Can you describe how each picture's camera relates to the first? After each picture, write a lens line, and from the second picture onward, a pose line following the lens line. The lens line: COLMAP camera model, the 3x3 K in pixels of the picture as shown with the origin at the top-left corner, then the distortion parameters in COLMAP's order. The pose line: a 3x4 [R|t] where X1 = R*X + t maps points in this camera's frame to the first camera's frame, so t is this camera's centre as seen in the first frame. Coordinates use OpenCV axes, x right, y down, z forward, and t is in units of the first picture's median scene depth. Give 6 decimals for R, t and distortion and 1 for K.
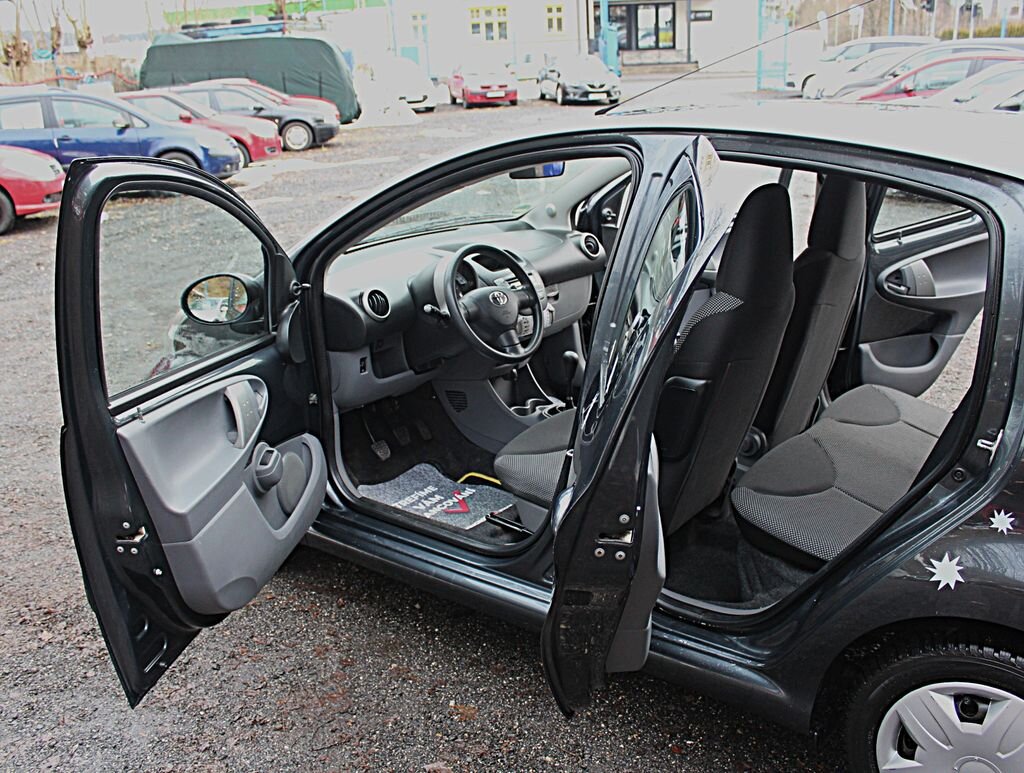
lens RADIAL K [[954.3, 0, 512.0], [0, 954.3, 388.5], [0, 0, 1]] dist [-0.101915, 0.000000]
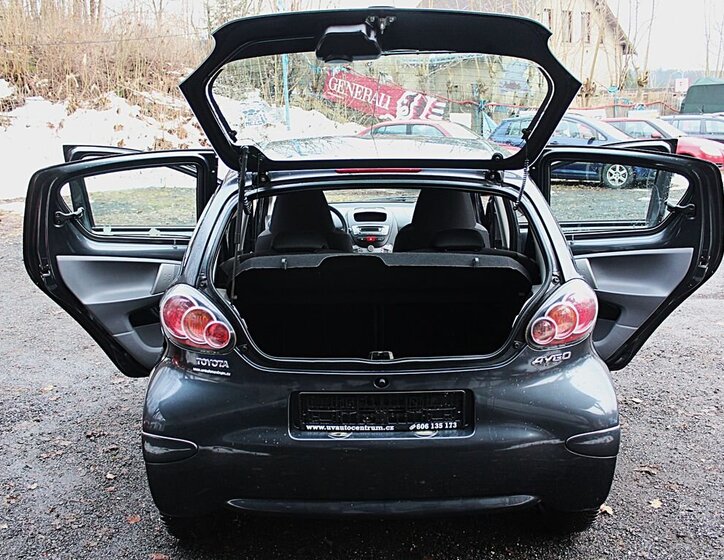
lens RADIAL K [[688.5, 0, 365.4], [0, 688.5, 279.1], [0, 0, 1]] dist [-0.097740, 0.000000]
pose [[0.620438, 0.195813, -0.759416, 0.987218], [-0.248331, 0.967554, 0.046596, -0.077015], [0.743900, 0.159677, 0.648934, 0.149370]]
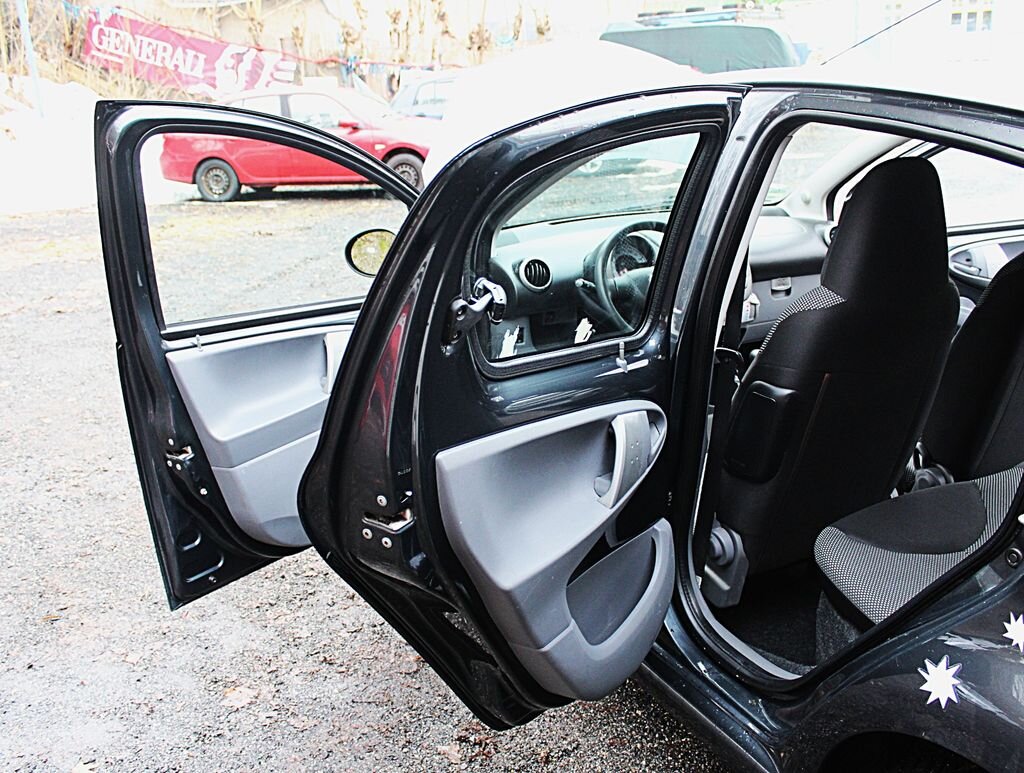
lens RADIAL K [[954.3, 0, 508.7], [0, 954.3, 392.9], [0, 0, 1]] dist [-0.101915, 0.000000]
pose [[0.890308, 0.139609, -0.433430, 0.230403], [-0.134571, 0.989994, 0.042457, -0.005645], [0.435021, 0.020528, 0.900186, 0.102406]]
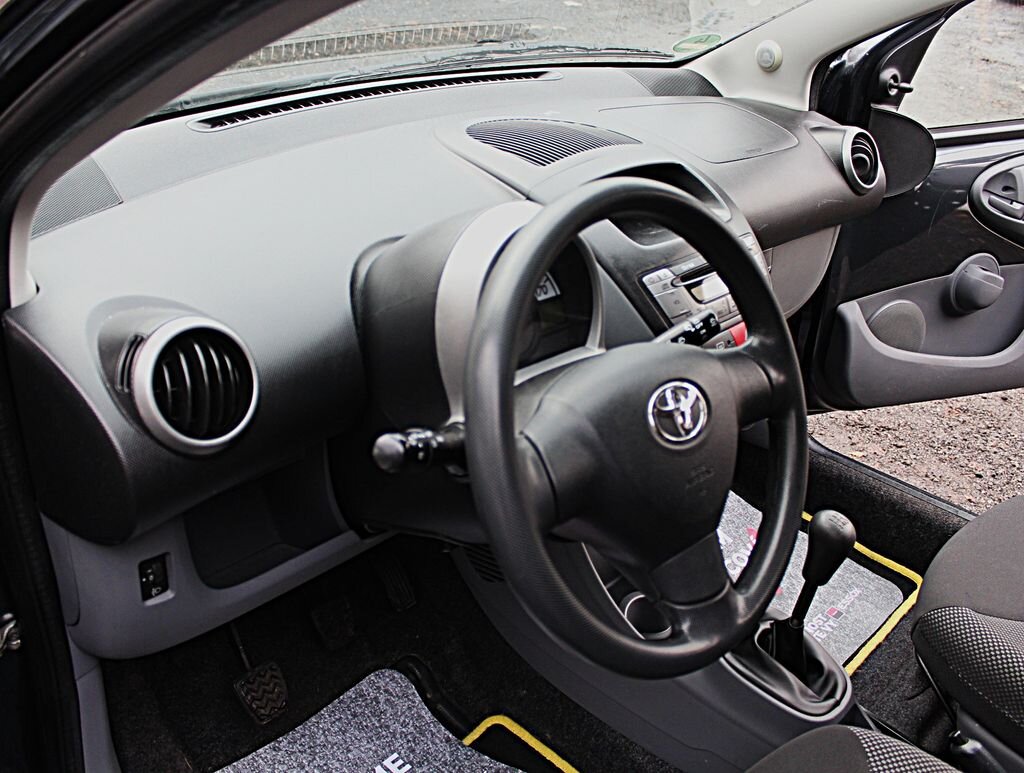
lens RADIAL K [[954.3, 0, 516.8], [0, 954.3, 386.0], [0, 0, 1]] dist [-0.101915, 0.000000]
pose [[0.990797, 0.131533, -0.031931, -0.042661], [-0.123512, 0.975095, 0.184211, -0.123601], [0.055365, -0.178572, 0.982368, 0.647122]]
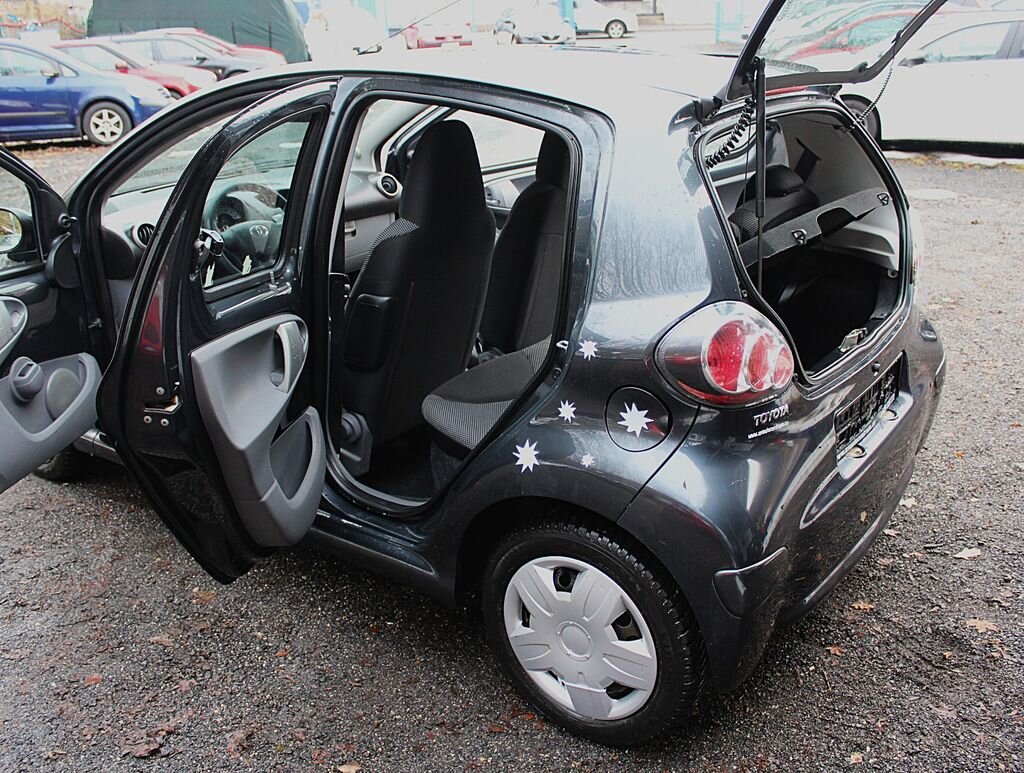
lens RADIAL K [[954.3, 0, 504.9], [0, 954.3, 383.6], [0, 0, 1]] dist [-0.101915, 0.000000]
pose [[0.999771, 0.002231, 0.021285, 0.213091], [-0.003141, 0.999079, 0.042805, 0.029493], [-0.021170, -0.042862, 0.998857, -0.087318]]
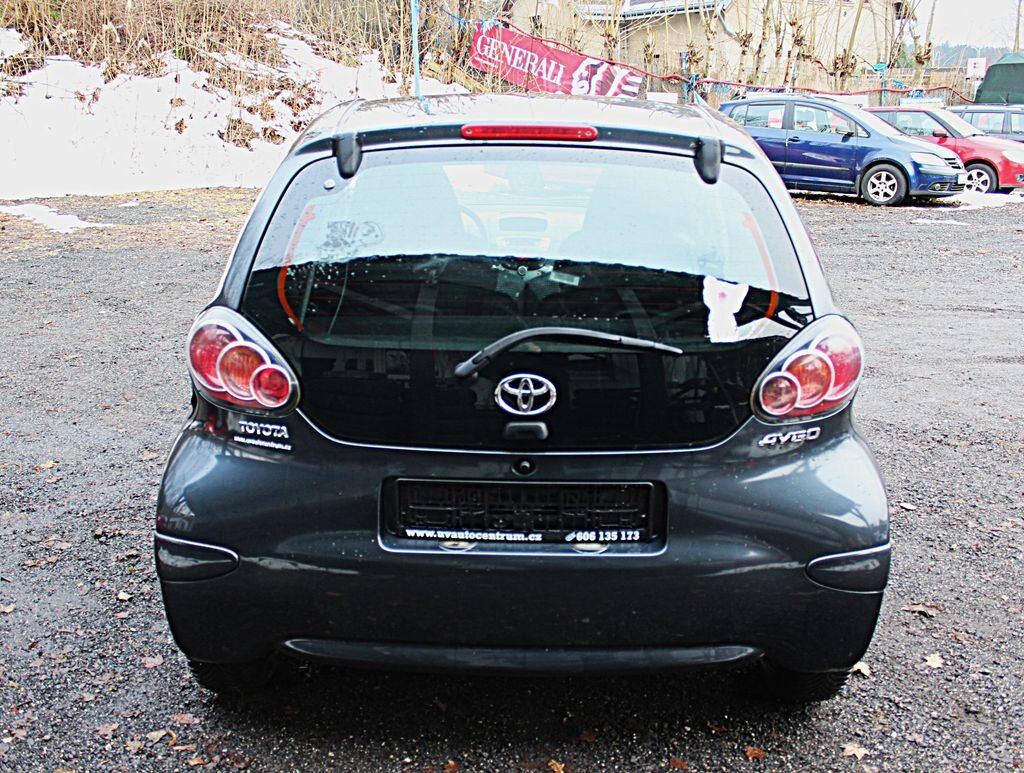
lens RADIAL K [[954.3, 0, 518.1], [0, 954.3, 388.5], [0, 0, 1]] dist [-0.101915, 0.000000]
pose [[0.610969, 0.260583, -0.747538, 0.939823], [-0.273701, 0.955572, 0.109403, -0.063449], [0.742836, 0.137760, 0.655147, 0.210503]]
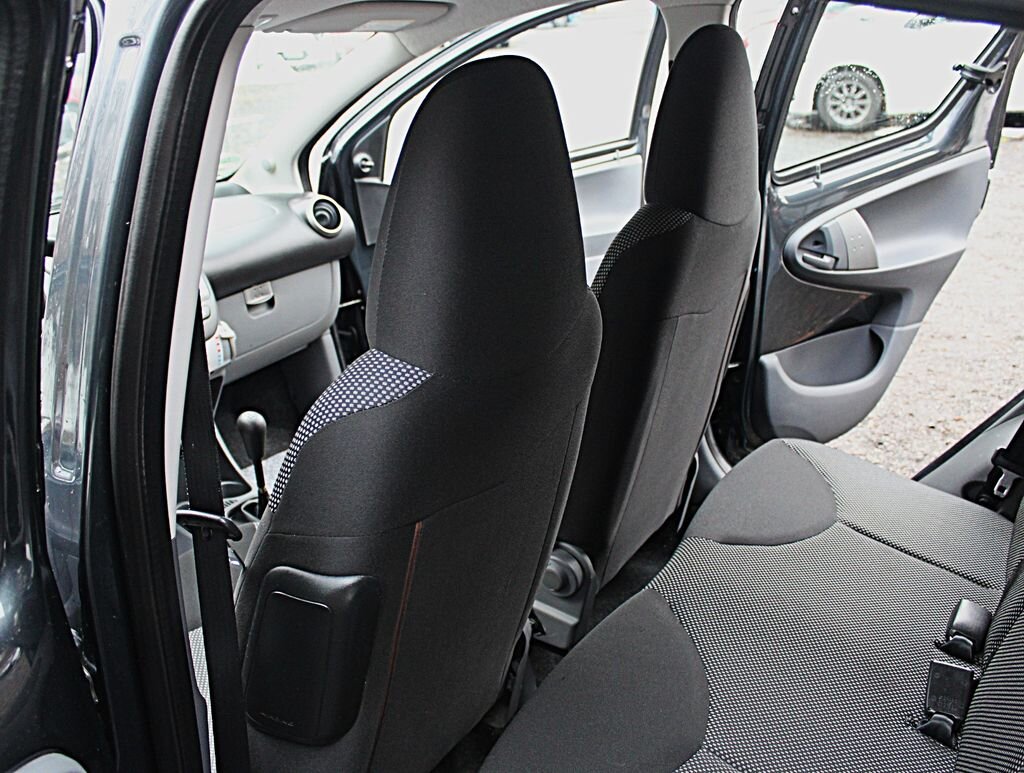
lens RADIAL K [[954.3, 0, 504.8], [0, 954.3, 377.4], [0, 0, 1]] dist [-0.101915, 0.000000]
pose [[0.994995, -0.065257, 0.075673, 0.161849], [0.062490, 0.997307, 0.038386, -0.068243], [-0.077974, -0.033465, 0.996394, 0.412870]]
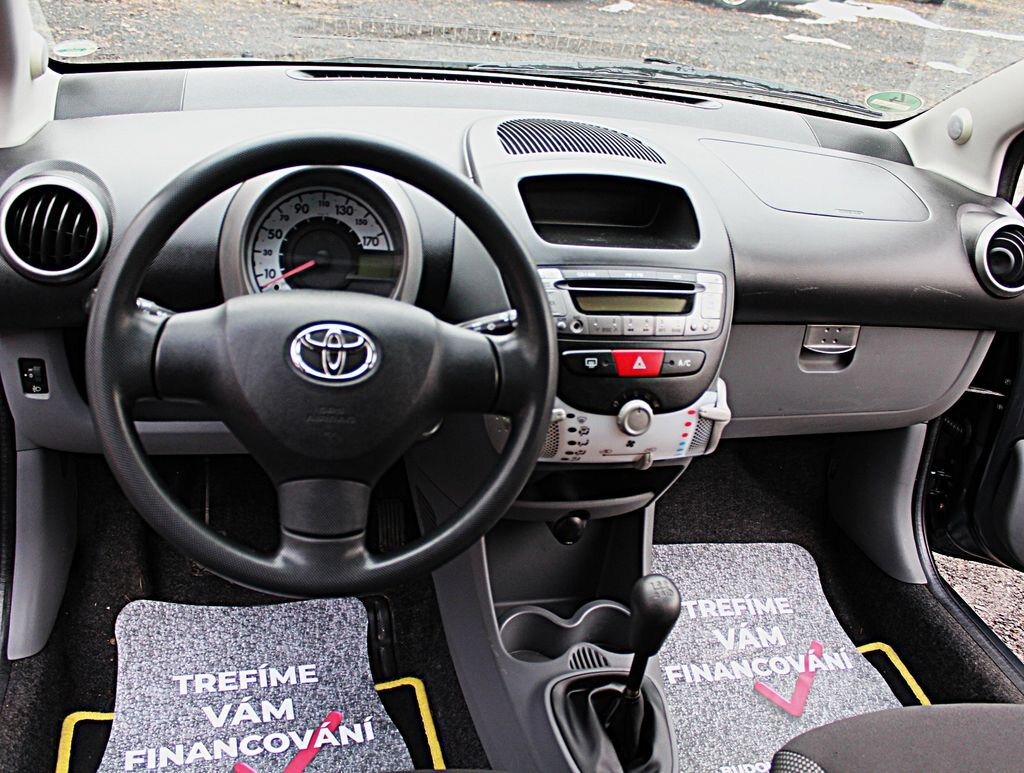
lens RADIAL K [[954.3, 0, 510.4], [0, 954.3, 385.3], [0, 0, 1]] dist [-0.101915, 0.000000]
pose [[0.779048, 0.408632, -0.475505, 0.133225], [-0.328911, 0.912051, 0.244910, -0.144887], [0.533763, -0.034398, 0.844934, 0.692030]]
